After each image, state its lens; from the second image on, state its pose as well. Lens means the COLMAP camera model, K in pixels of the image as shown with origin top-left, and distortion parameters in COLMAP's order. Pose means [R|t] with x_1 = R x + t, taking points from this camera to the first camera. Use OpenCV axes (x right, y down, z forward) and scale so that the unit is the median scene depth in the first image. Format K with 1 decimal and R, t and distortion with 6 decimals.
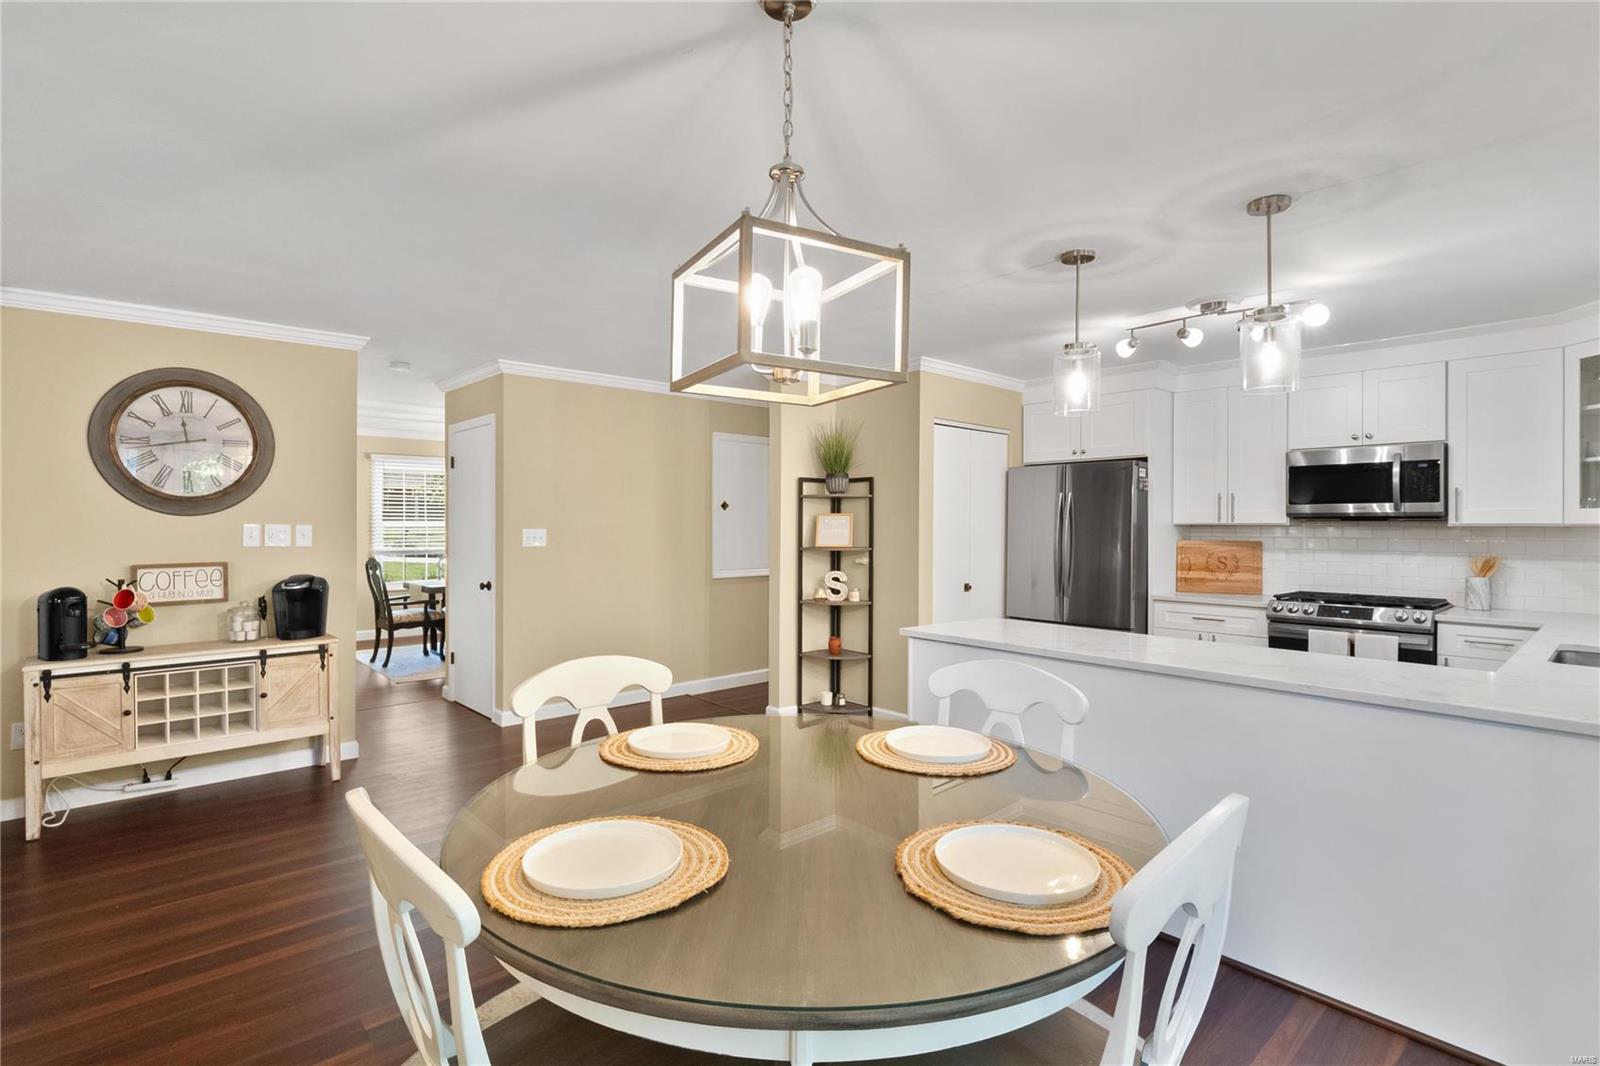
lens RADIAL K [[776.6, 0, 800.0], [0, 776.6, 533.0], [0, 0, 1]] dist [0.000377, -0.000016]
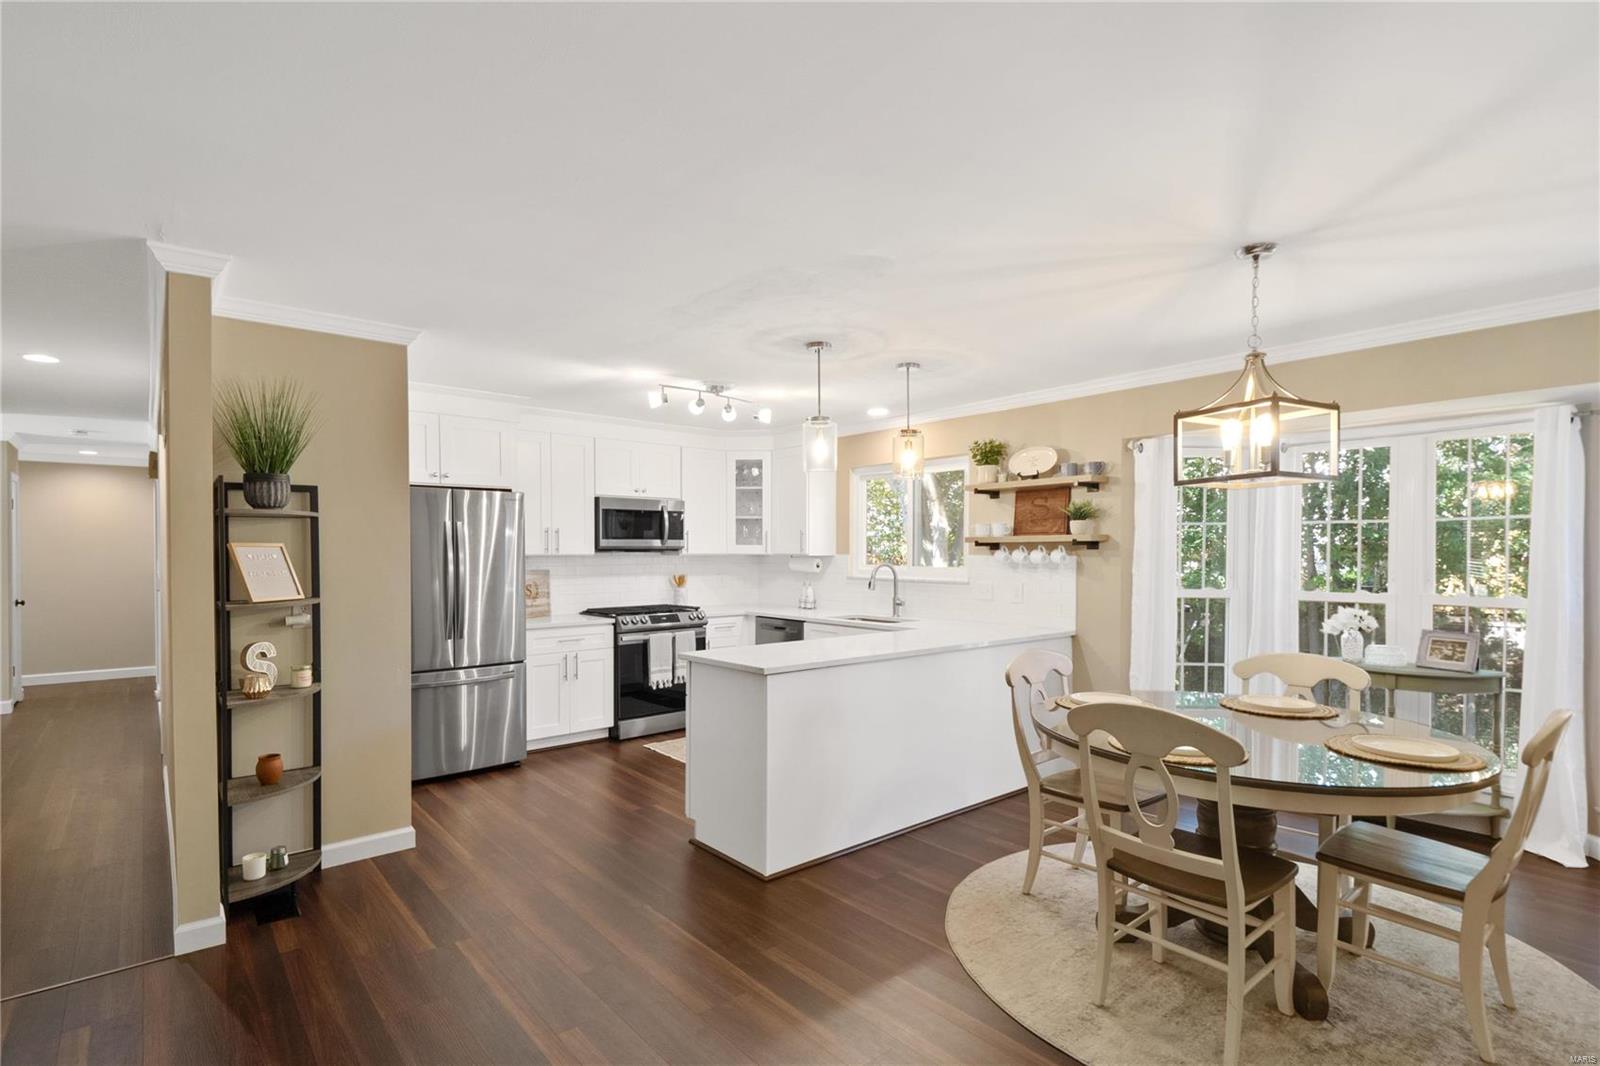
lens RADIAL K [[753.8, 0, 796.3], [0, 753.8, 557.1], [0, 0, 1]] dist [0.001113, 0.000042]
pose [[0.036370, -0.012678, 0.999258, -0.612779], [0.011942, 0.999854, 0.012251, -0.020415], [-0.999267, 0.011488, 0.036516, 0.703075]]
